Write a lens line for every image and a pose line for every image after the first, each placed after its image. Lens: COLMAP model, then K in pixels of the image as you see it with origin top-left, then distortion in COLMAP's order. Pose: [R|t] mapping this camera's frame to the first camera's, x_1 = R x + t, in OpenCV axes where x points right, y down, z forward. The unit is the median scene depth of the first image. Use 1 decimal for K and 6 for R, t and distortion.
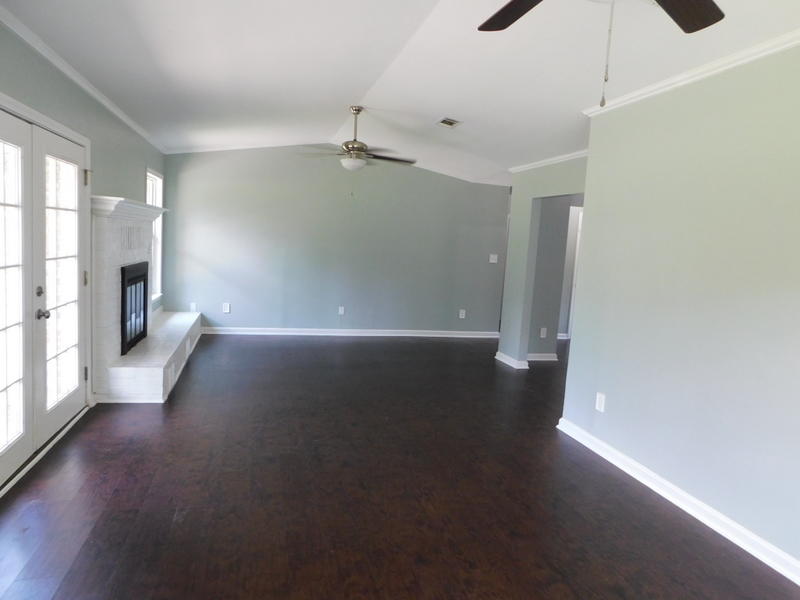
lens RADIAL K [[526.0, 0, 401.1], [0, 526.0, 299.5], [0, 0, 1]] dist [-0.060542, 0.031210]
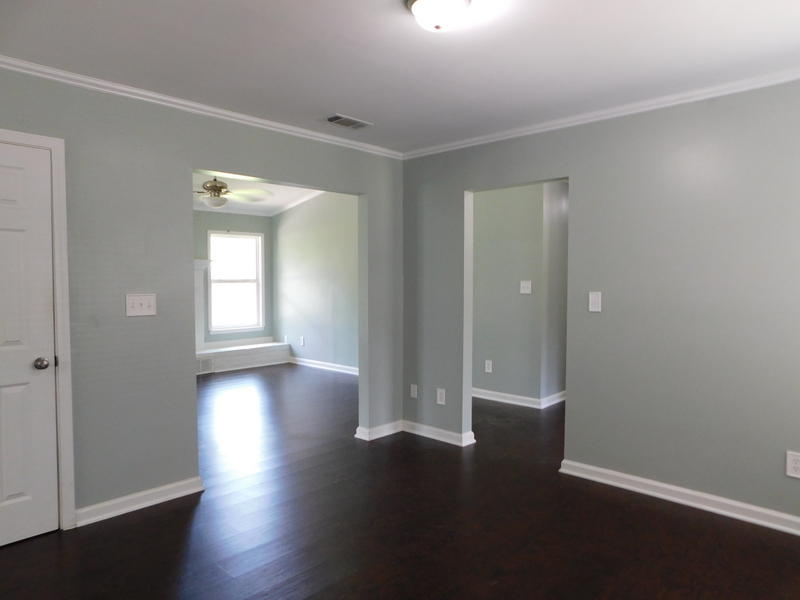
lens RADIAL K [[526.0, 0, 400.4], [0, 526.0, 298.5], [0, 0, 1]] dist [-0.060542, 0.031210]
pose [[0.521364, -0.033652, -0.852671, 0.752019], [-0.060330, 0.995268, -0.076168, -0.002952], [0.851199, 0.091153, 0.516867, 0.591505]]
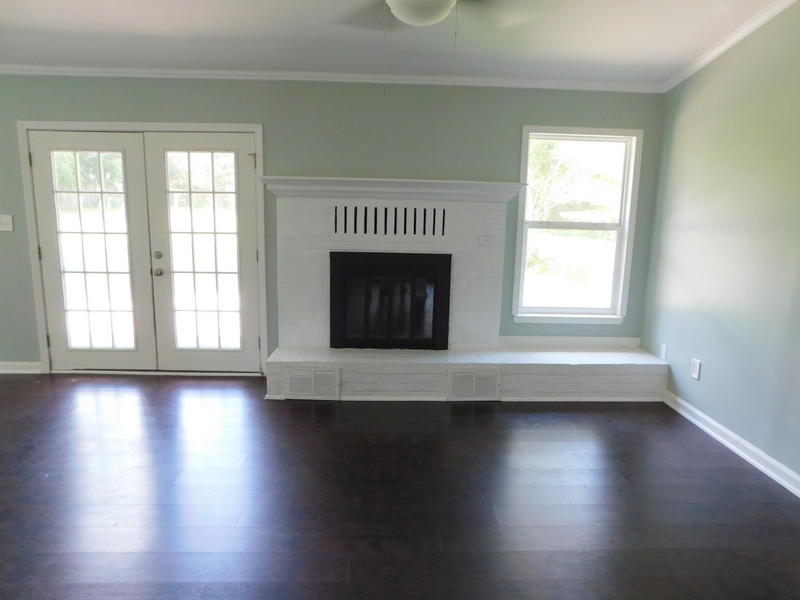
lens RADIAL K [[526.0, 0, 400.2], [0, 526.0, 295.8], [0, 0, 1]] dist [-0.060542, 0.031210]
pose [[-0.223121, 0.101493, -0.969493, 0.212746], [-0.145806, 0.979901, 0.136139, -0.080760], [0.963824, 0.171733, -0.203838, 0.818762]]
